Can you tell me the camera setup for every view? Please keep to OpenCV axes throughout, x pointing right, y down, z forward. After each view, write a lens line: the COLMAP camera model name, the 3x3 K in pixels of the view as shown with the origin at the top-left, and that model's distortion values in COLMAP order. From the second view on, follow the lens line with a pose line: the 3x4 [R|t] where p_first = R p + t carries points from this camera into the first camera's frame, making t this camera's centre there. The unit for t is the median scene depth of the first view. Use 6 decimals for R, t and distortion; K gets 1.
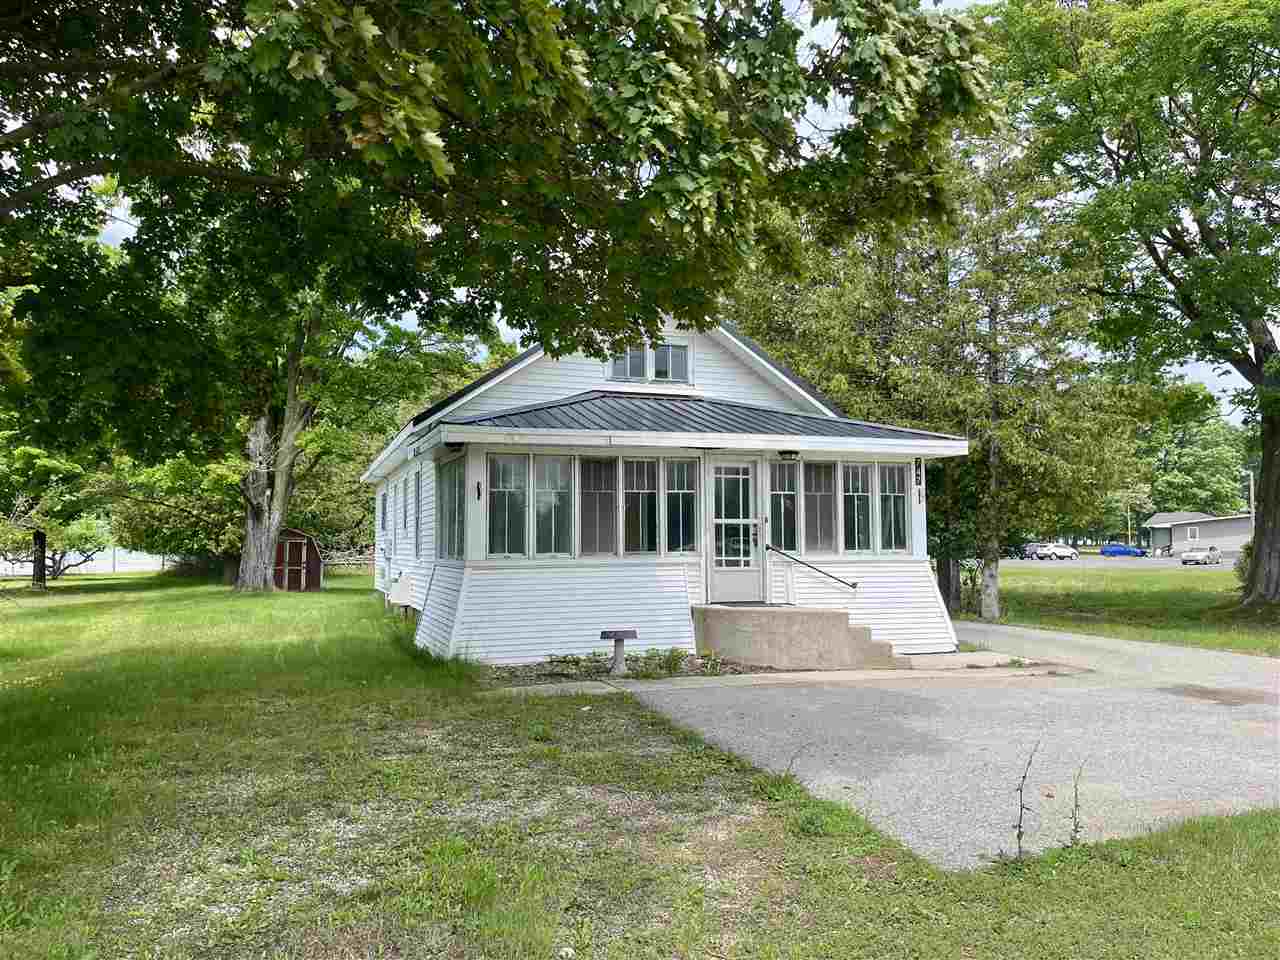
lens RADIAL K [[972.5, 0, 646.5], [0, 972.5, 480.4], [0, 0, 1]] dist [0.040370, -0.024802]
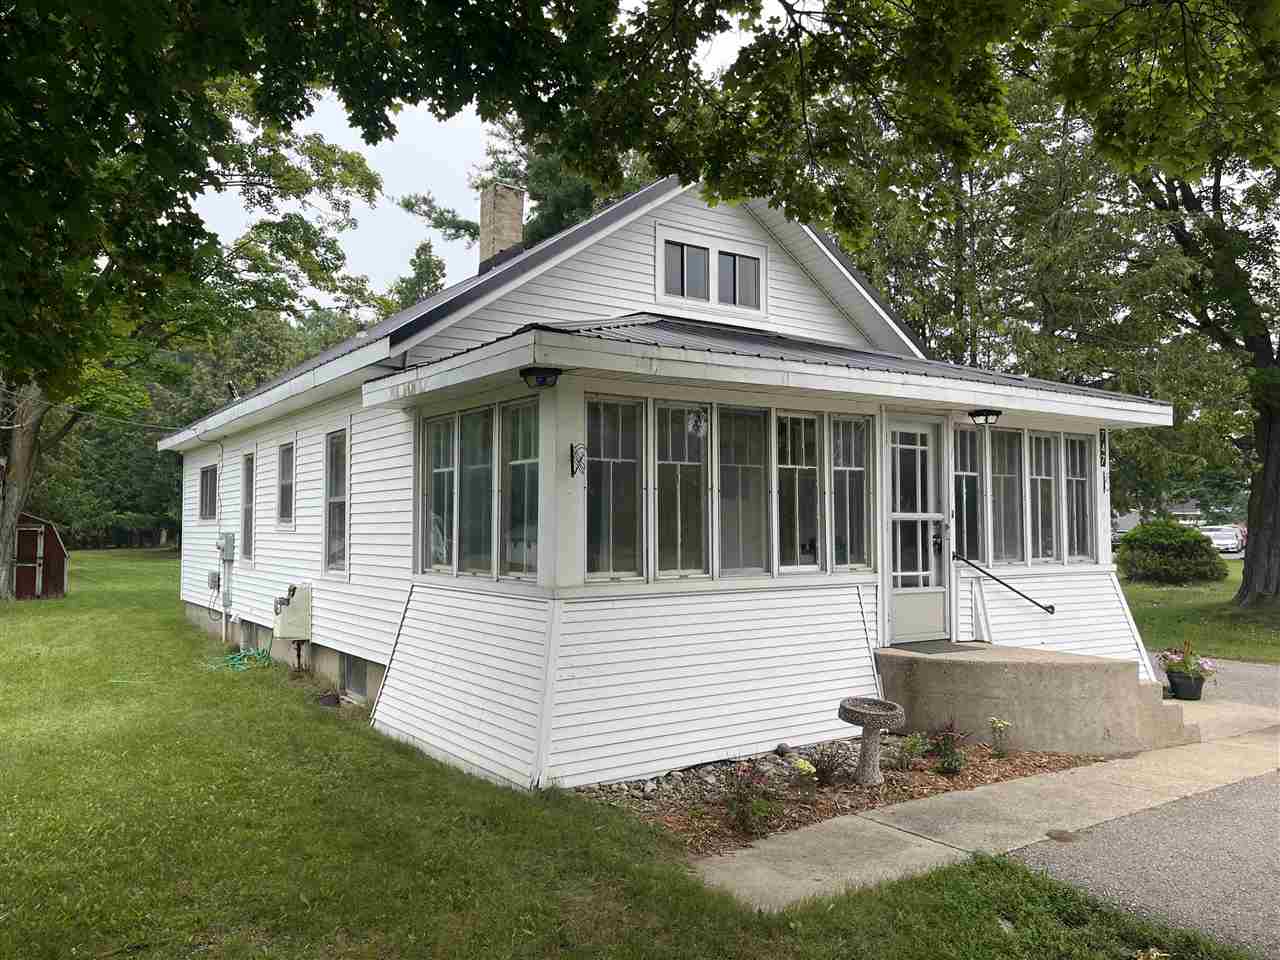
lens RADIAL K [[972.5, 0, 633.1], [0, 972.5, 479.5], [0, 0, 1]] dist [0.040370, -0.024802]
pose [[0.967848, 0.016895, 0.250968, -0.250781], [-0.021276, 0.999665, 0.014754, 0.011874], [-0.250635, -0.019620, 0.967883, 0.418780]]
